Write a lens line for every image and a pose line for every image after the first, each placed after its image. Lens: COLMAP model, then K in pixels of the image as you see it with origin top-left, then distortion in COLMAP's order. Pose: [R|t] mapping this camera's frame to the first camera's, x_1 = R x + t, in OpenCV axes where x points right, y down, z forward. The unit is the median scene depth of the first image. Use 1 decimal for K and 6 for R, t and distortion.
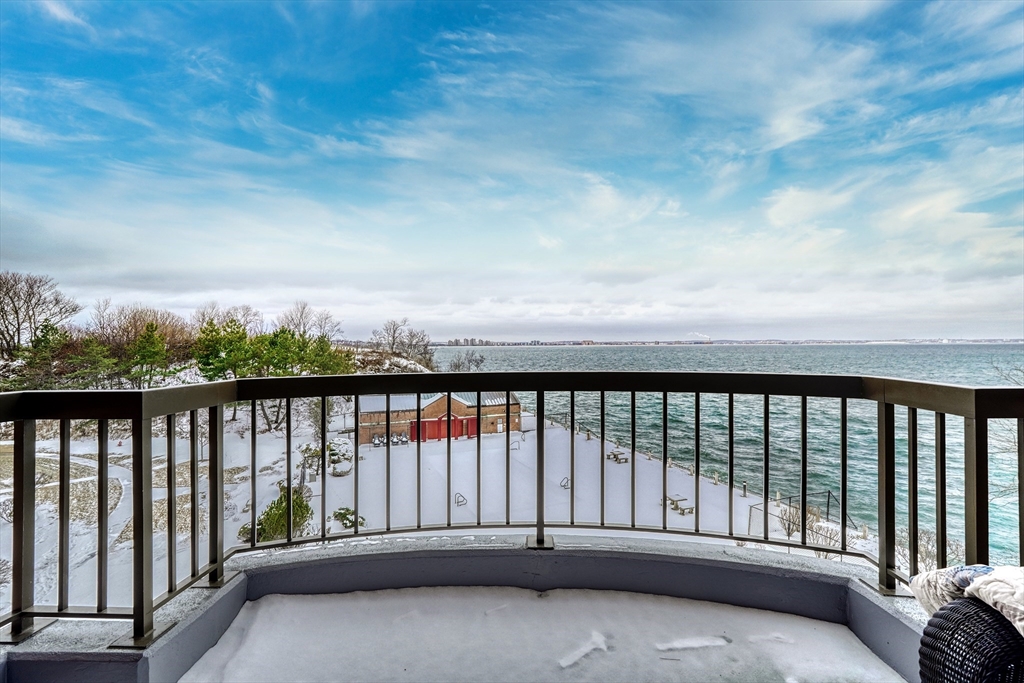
lens RADIAL K [[429.8, 0, 518.4], [0, 429.8, 344.7], [0, 0, 1]] dist [-0.010439, 0.000623]
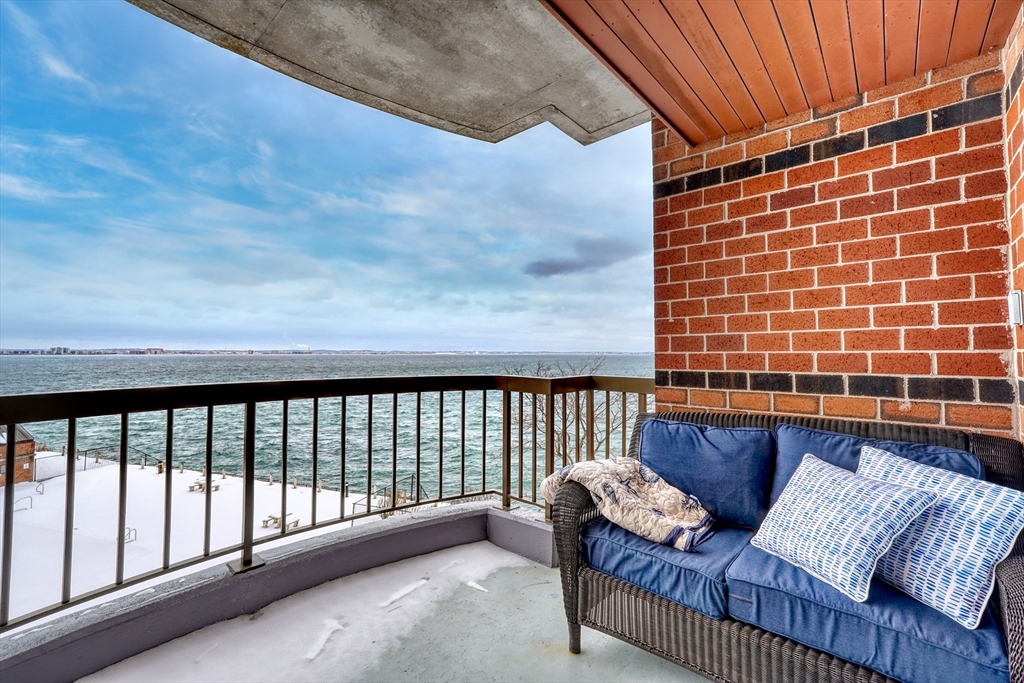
lens RADIAL K [[431.4, 0, 506.3], [0, 431.4, 340.1], [0, 0, 1]] dist [-0.011872, 0.000517]
pose [[0.649628, 0.029773, 0.759669, -0.309241], [-0.004266, 0.999360, -0.035518, 0.002864], [-0.760240, 0.019833, 0.649339, -0.049614]]
